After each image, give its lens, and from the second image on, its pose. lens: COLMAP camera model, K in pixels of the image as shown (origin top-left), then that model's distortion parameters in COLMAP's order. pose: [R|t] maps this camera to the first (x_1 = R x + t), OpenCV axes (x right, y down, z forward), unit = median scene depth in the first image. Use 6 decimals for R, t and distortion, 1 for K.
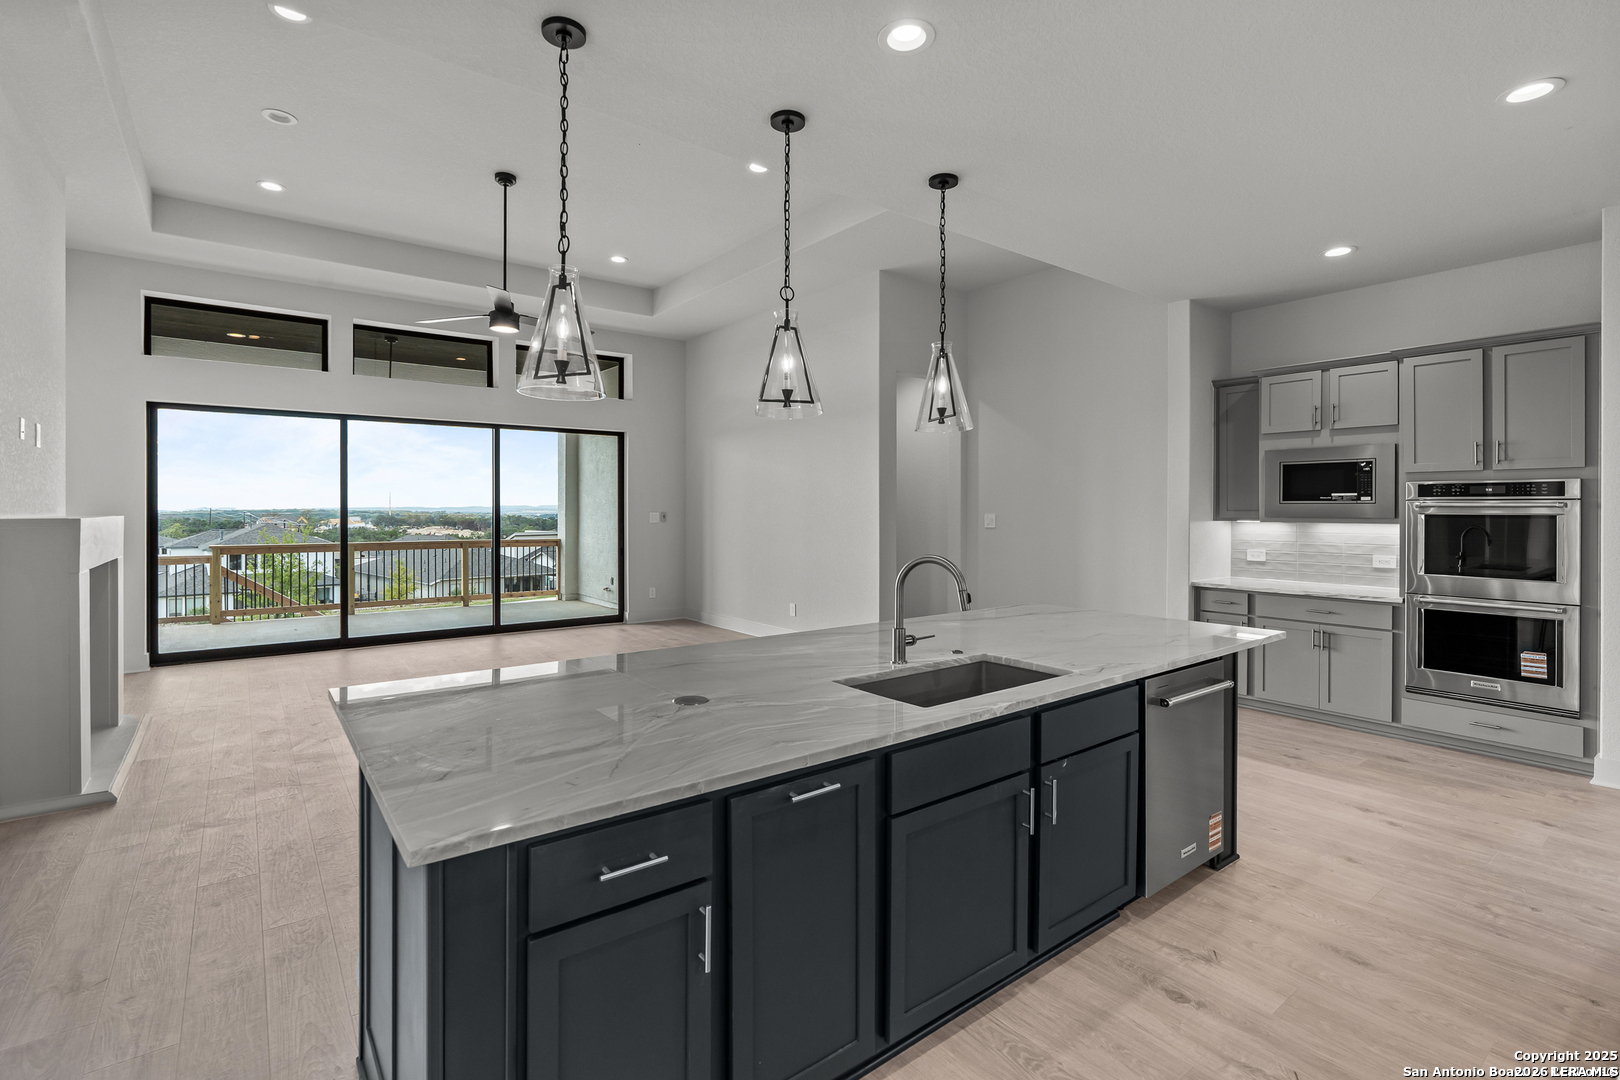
lens RADIAL K [[743.8, 0, 812.5], [0, 743.8, 510.1], [0, 0, 1]] dist [-0.008450, 0.004589]
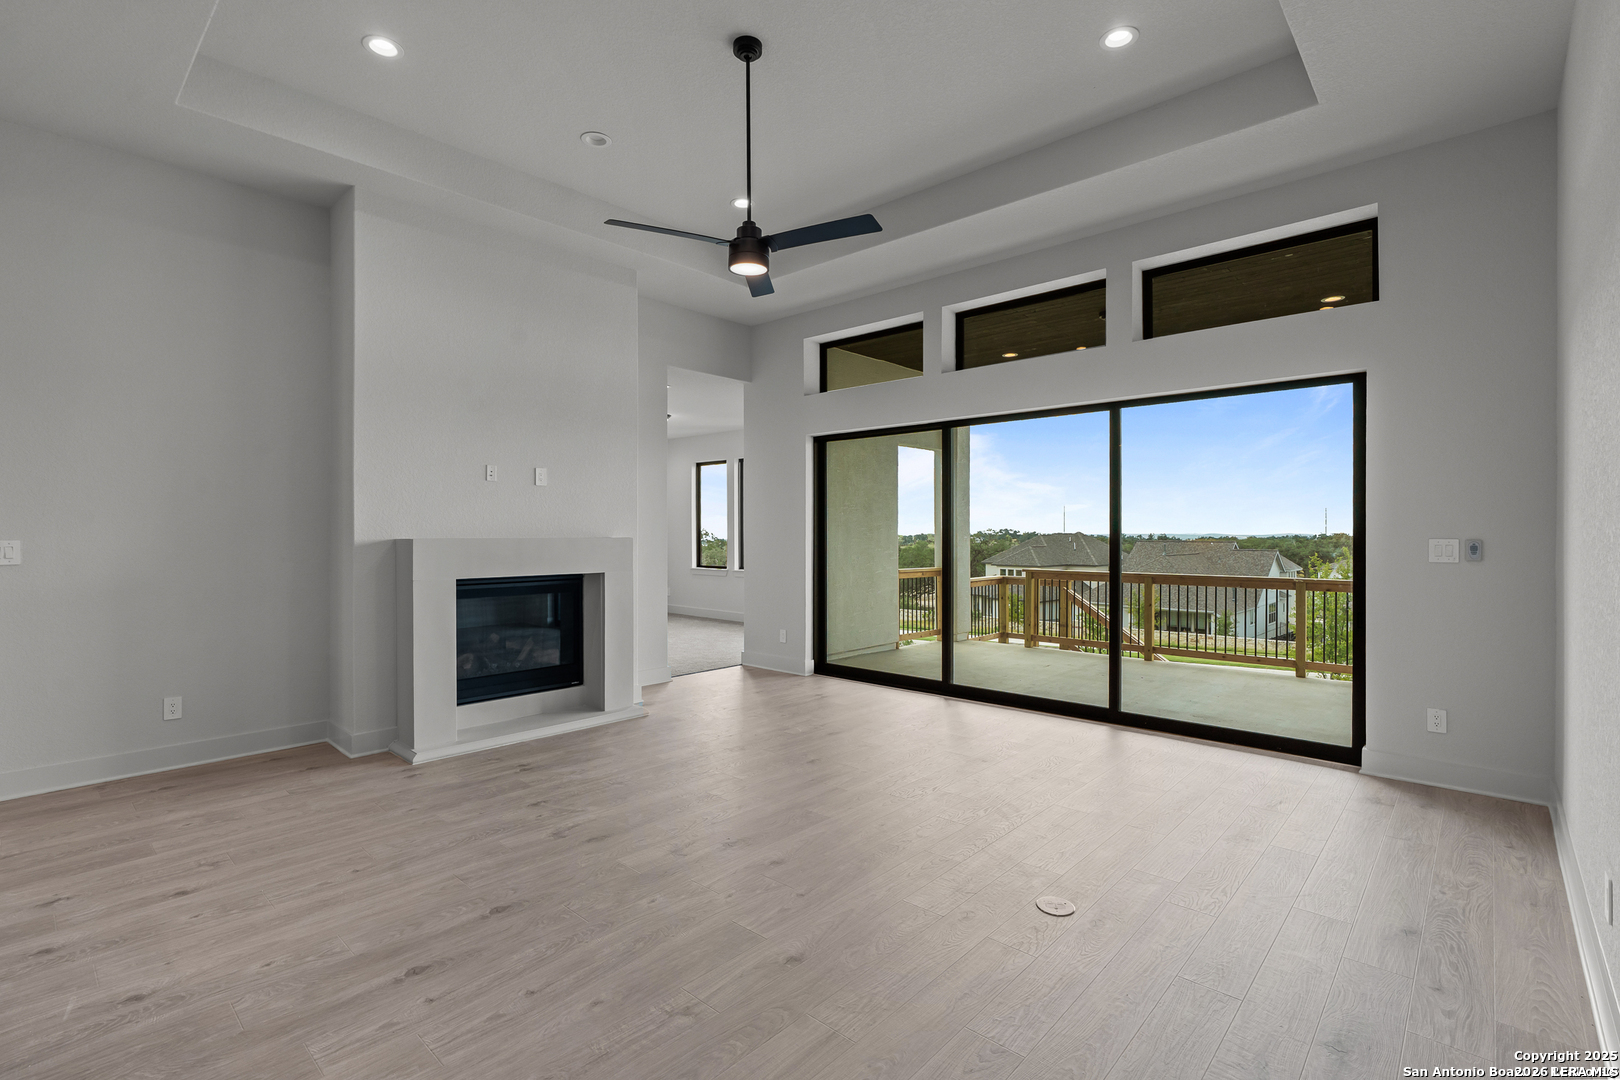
lens RADIAL K [[743.8, 0, 788.9], [0, 743.8, 545.2], [0, 0, 1]] dist [-0.008450, 0.004589]
pose [[0.144111, 0.016808, -0.989419, 0.343812], [-0.001173, 0.999858, 0.016814, -0.000275], [0.989561, -0.001263, 0.144110, 1.163584]]
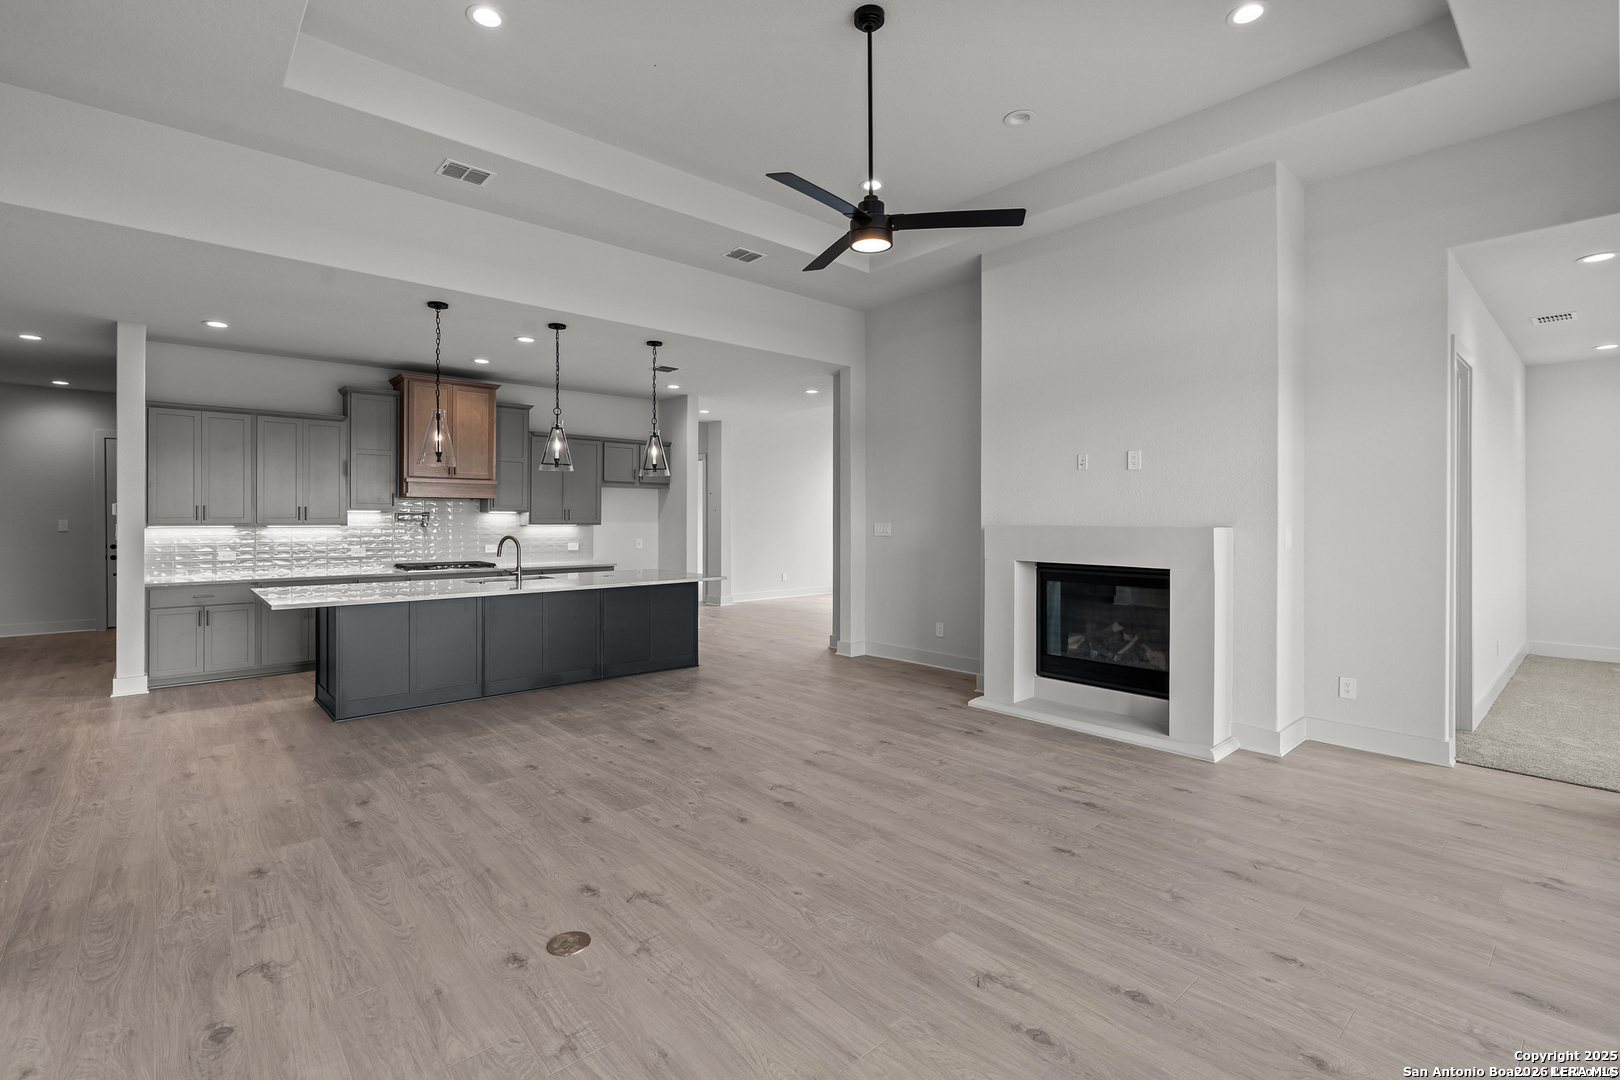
lens RADIAL K [[743.8, 0, 815.8], [0, 743.8, 518.4], [0, 0, 1]] dist [-0.008450, 0.004589]
pose [[-0.997707, -0.003143, -0.067602, -0.405570], [-0.003320, 0.999991, 0.002502, -0.003988], [0.067594, 0.002721, -0.997709, 2.071162]]
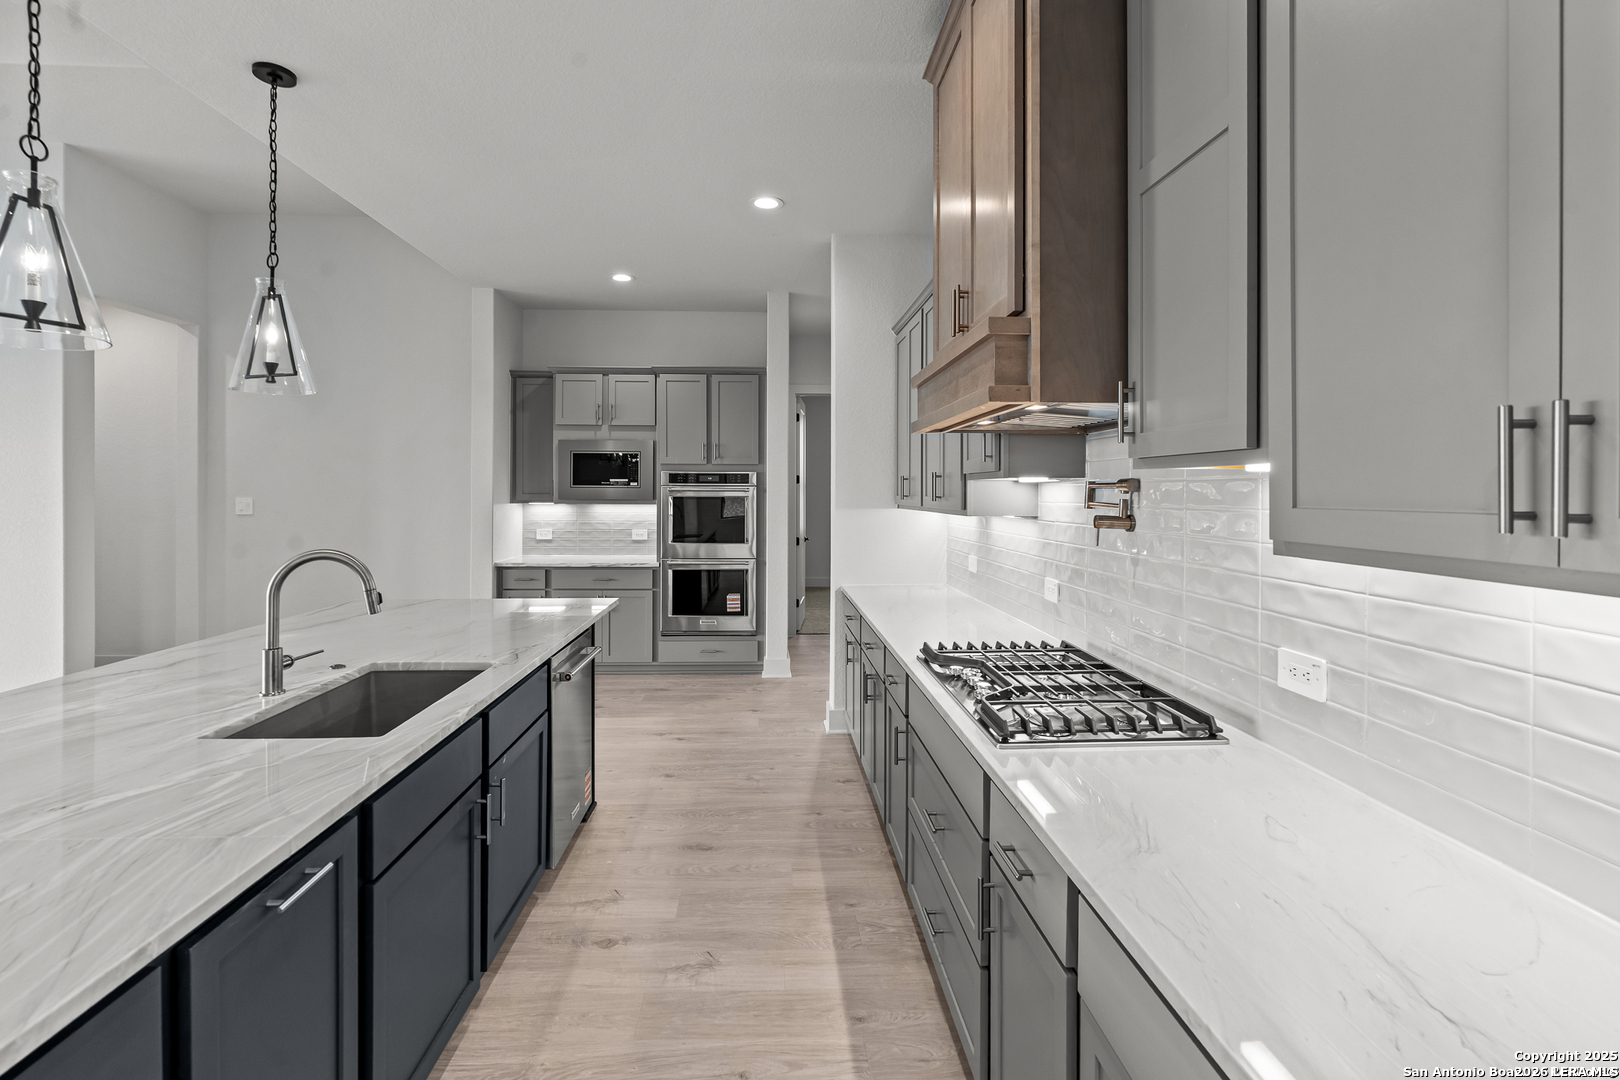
lens RADIAL K [[743.8, 0, 793.9], [0, 743.8, 495.7], [0, 0, 1]] dist [-0.008450, 0.004589]
pose [[0.580379, -0.001533, 0.814345, -0.114156], [-0.001636, 0.999994, 0.003048, -0.000339], [-0.814345, -0.003101, 0.580373, 0.074867]]
